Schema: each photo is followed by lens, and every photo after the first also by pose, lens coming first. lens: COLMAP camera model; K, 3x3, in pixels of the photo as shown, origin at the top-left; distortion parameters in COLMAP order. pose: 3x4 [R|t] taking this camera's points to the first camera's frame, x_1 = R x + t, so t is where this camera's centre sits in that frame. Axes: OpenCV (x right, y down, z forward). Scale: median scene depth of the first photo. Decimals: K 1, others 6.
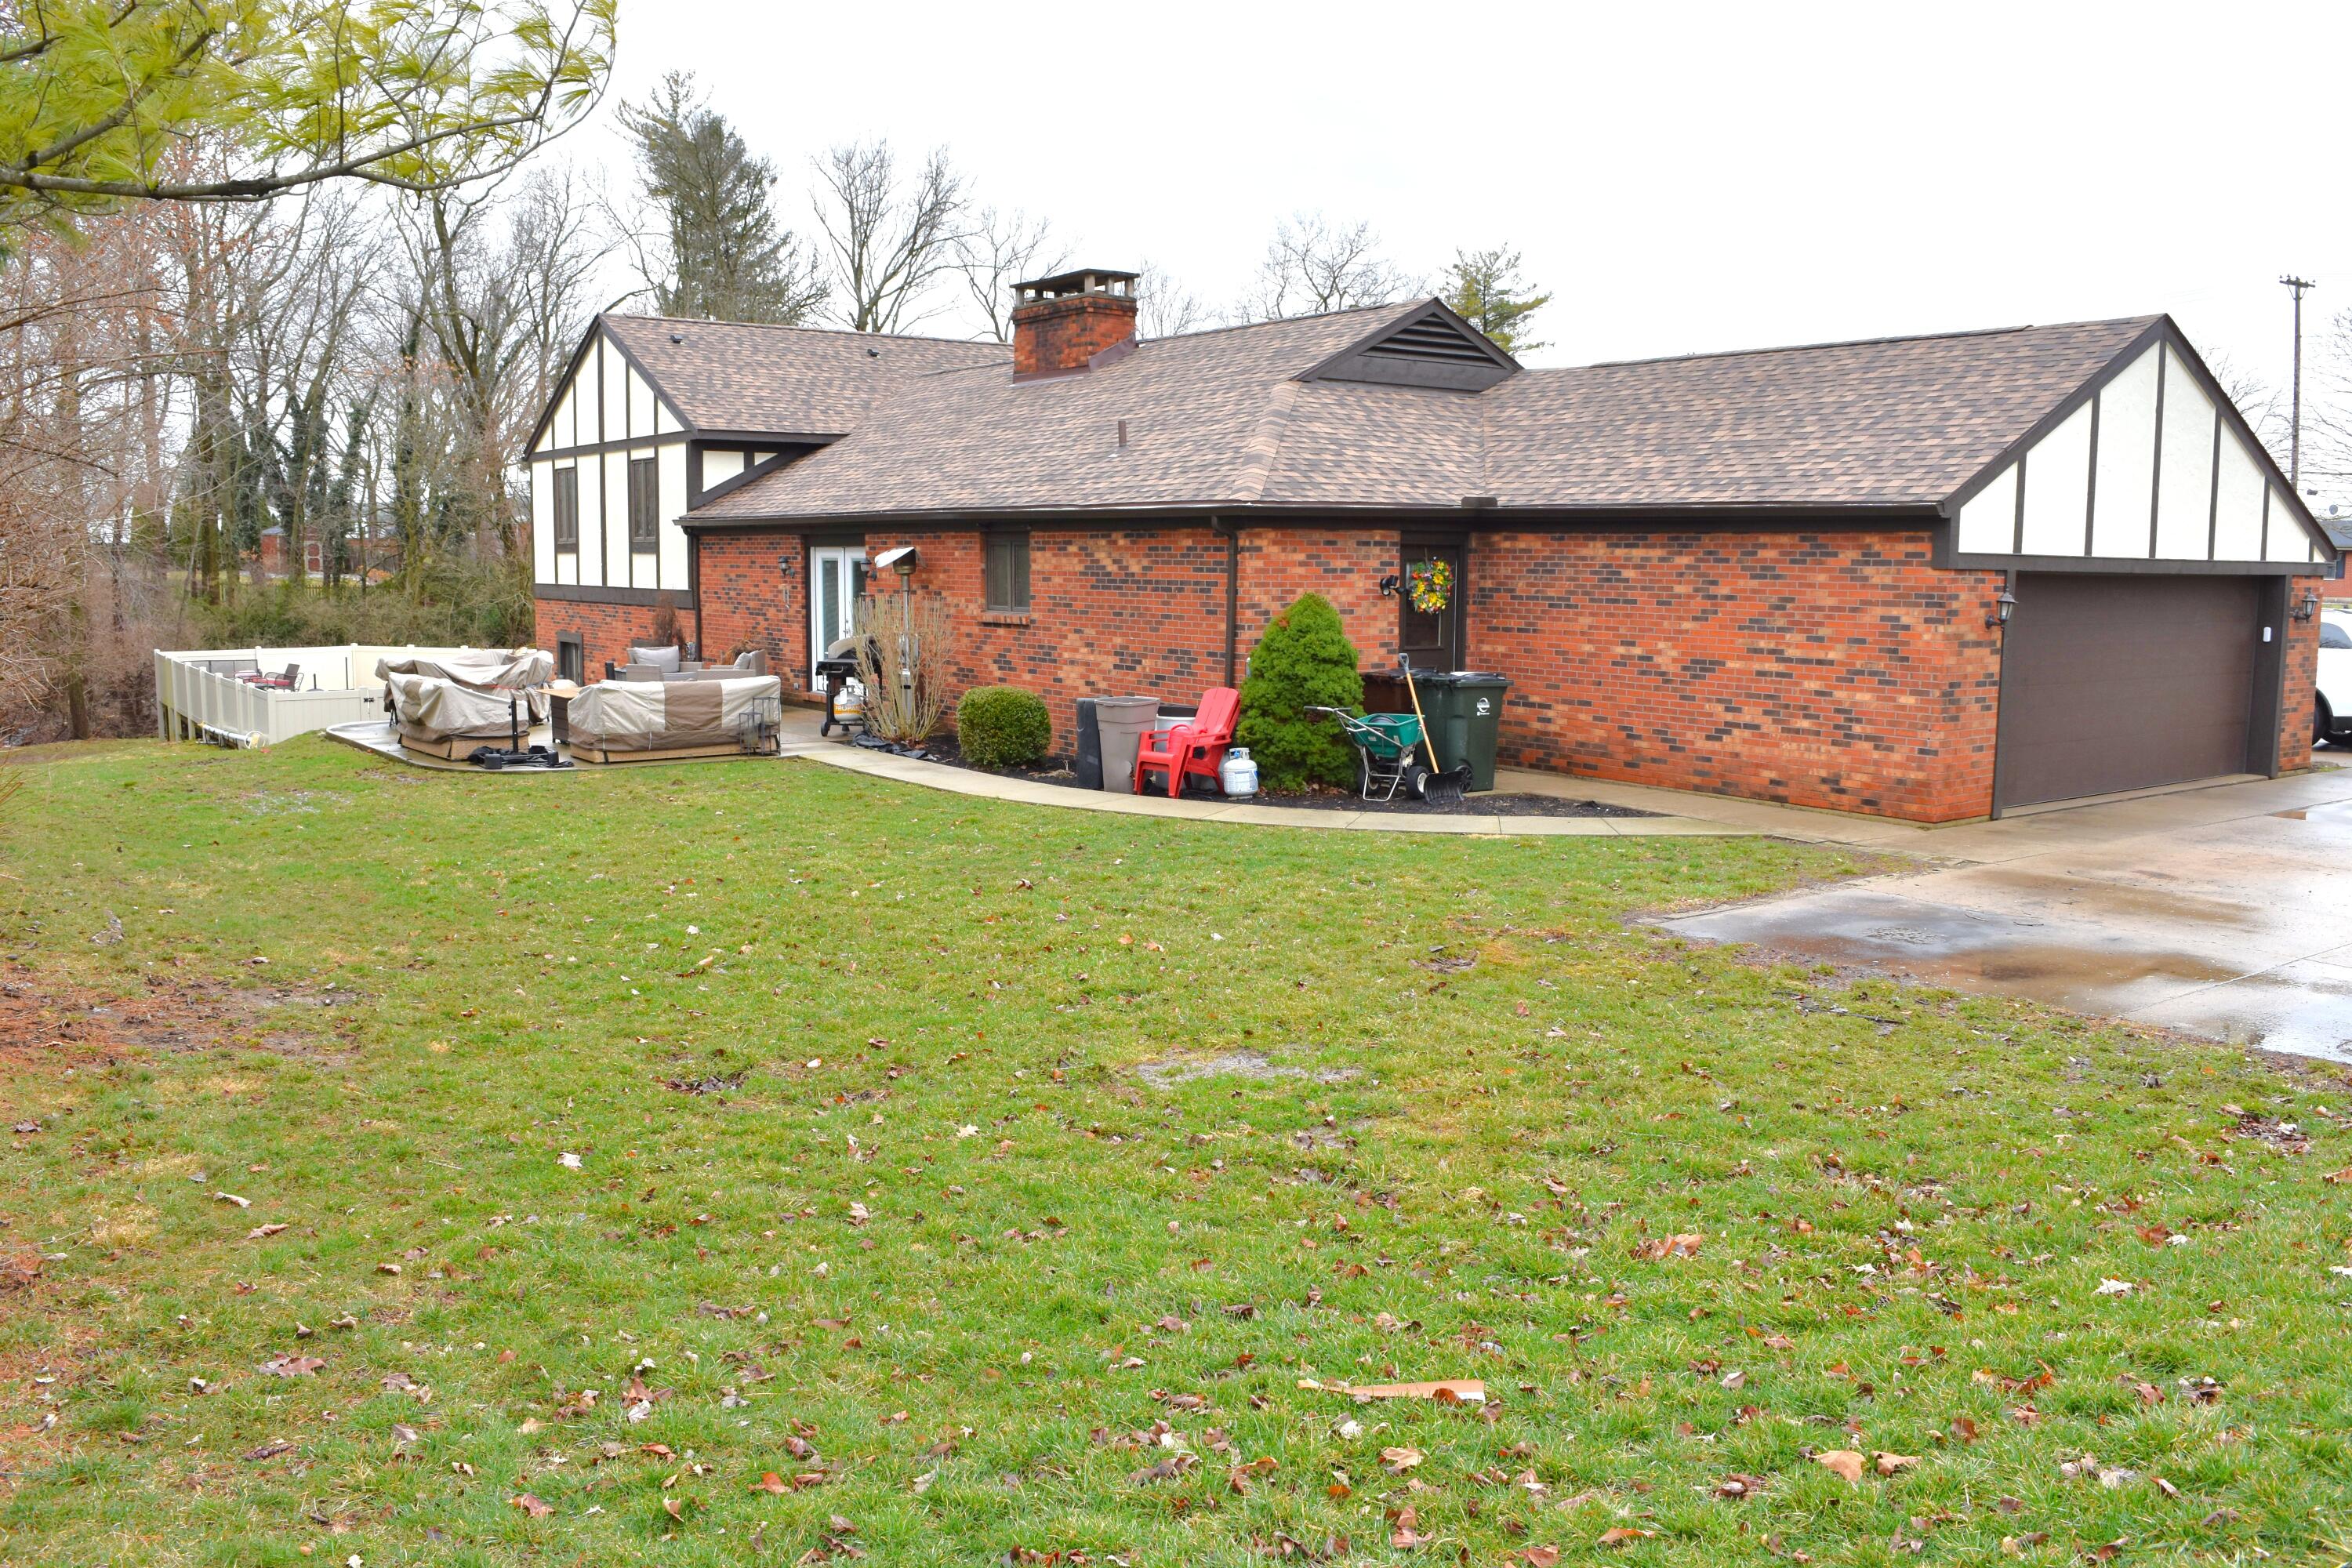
lens RADIAL K [[1824.9, 0, 1176.0], [0, 1824.9, 784.0], [0, 0, 1]] dist [-0.094321, 0.017601]
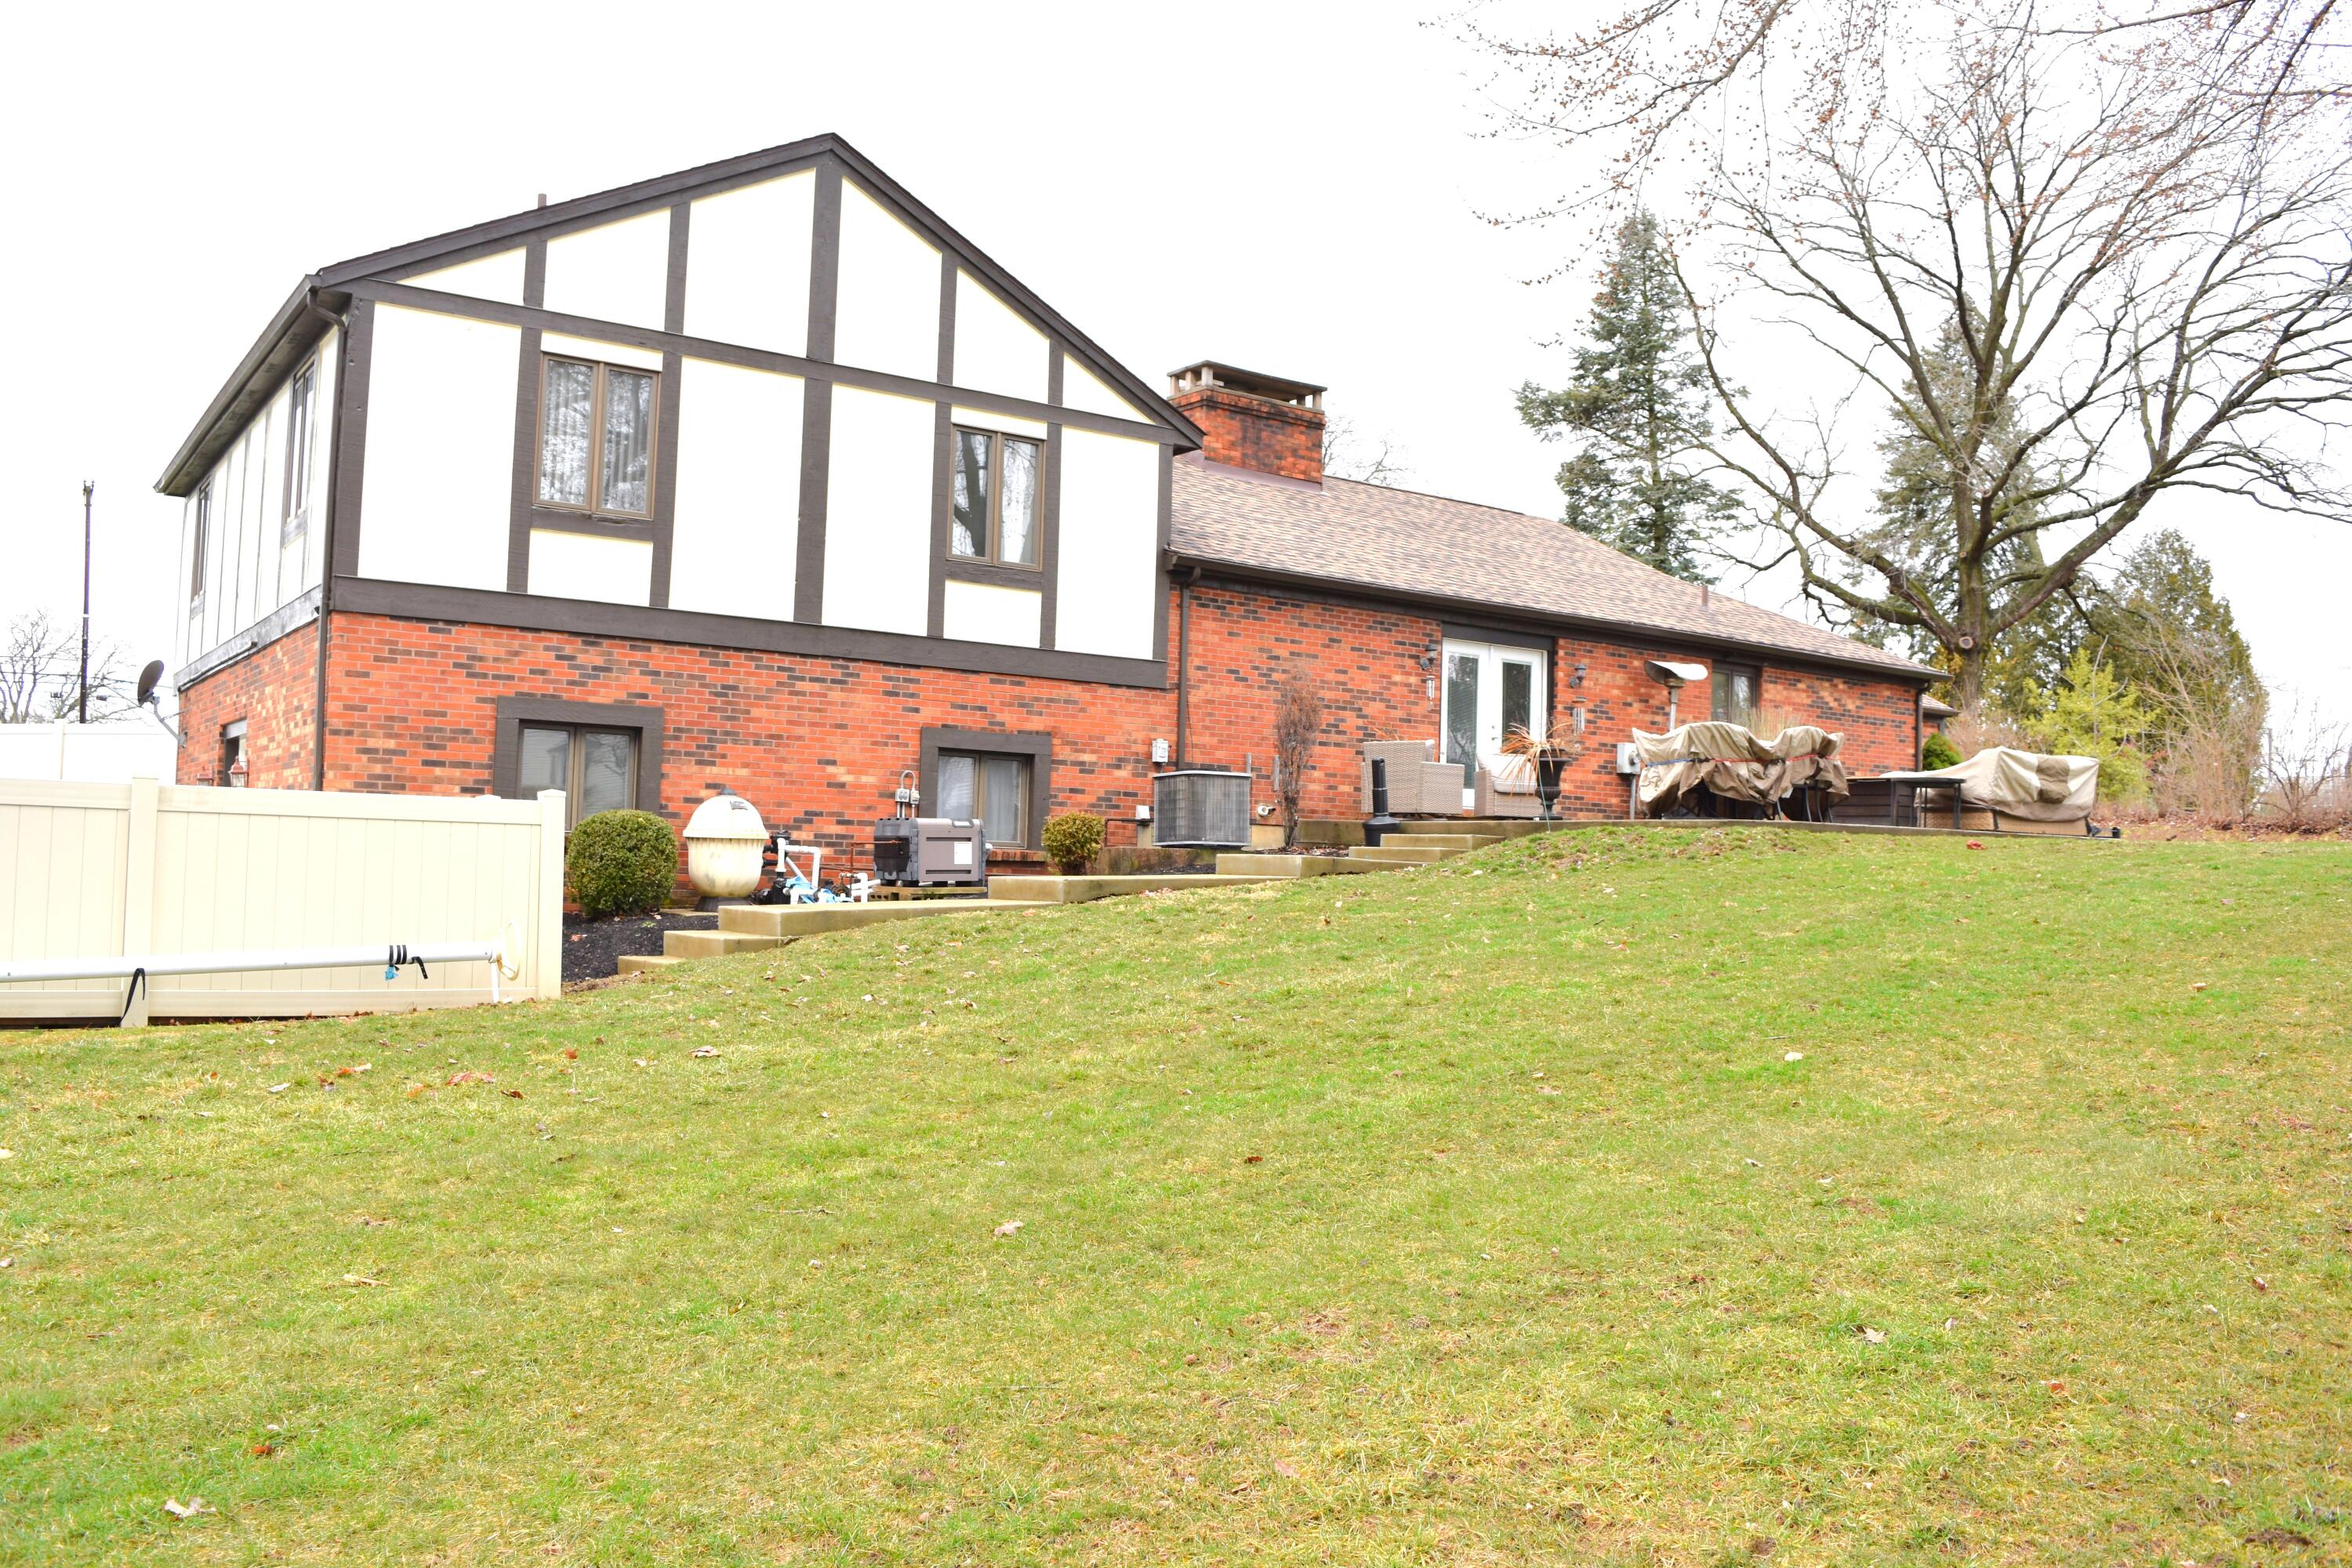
lens RADIAL K [[1824.9, 0, 1176.0], [0, 1824.9, 784.0], [0, 0, 1]] dist [-0.094321, 0.017601]
pose [[0.027743, 0.040950, 0.998776, -1.352177], [0.096681, 0.994366, -0.043454, -0.046991], [-0.994929, 0.097768, 0.023628, 1.421956]]
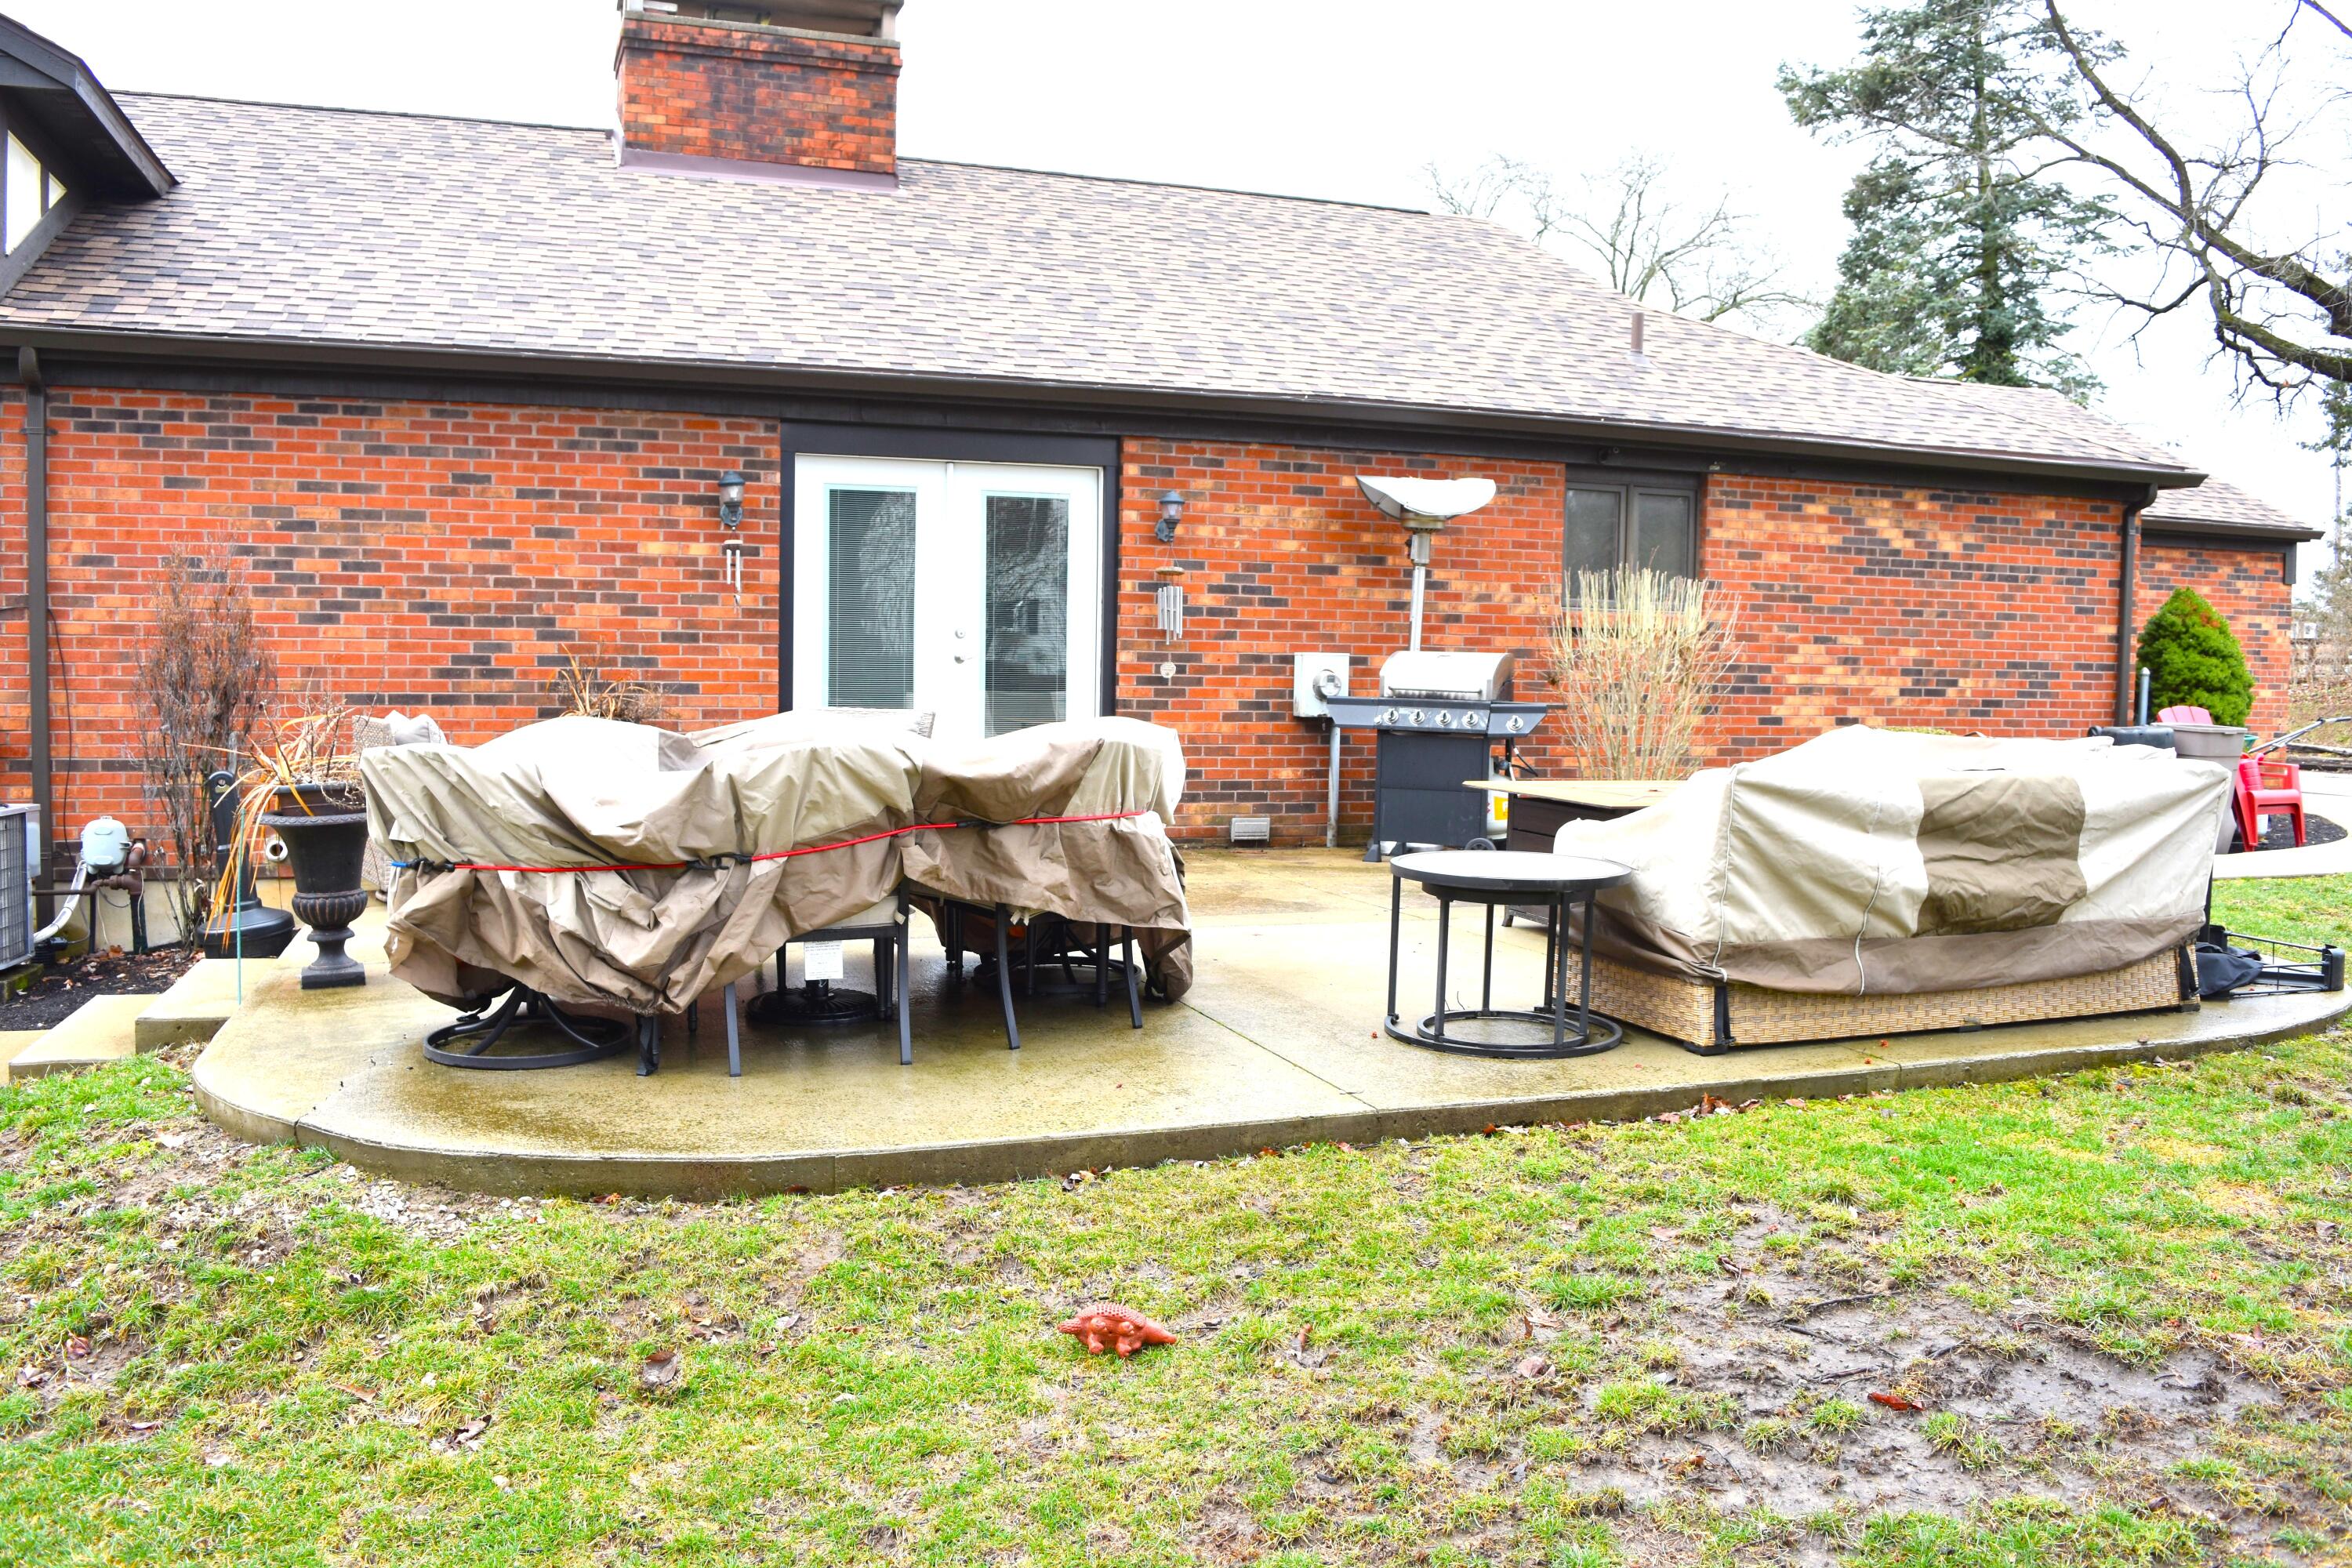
lens RADIAL K [[1824.9, 0, 1176.0], [0, 1824.9, 784.0], [0, 0, 1]] dist [-0.094321, 0.017601]
pose [[0.300548, -0.062954, 0.951687, -0.720981], [0.106964, 0.993749, 0.031956, -0.078516], [-0.947750, 0.092192, 0.305403, 1.029621]]
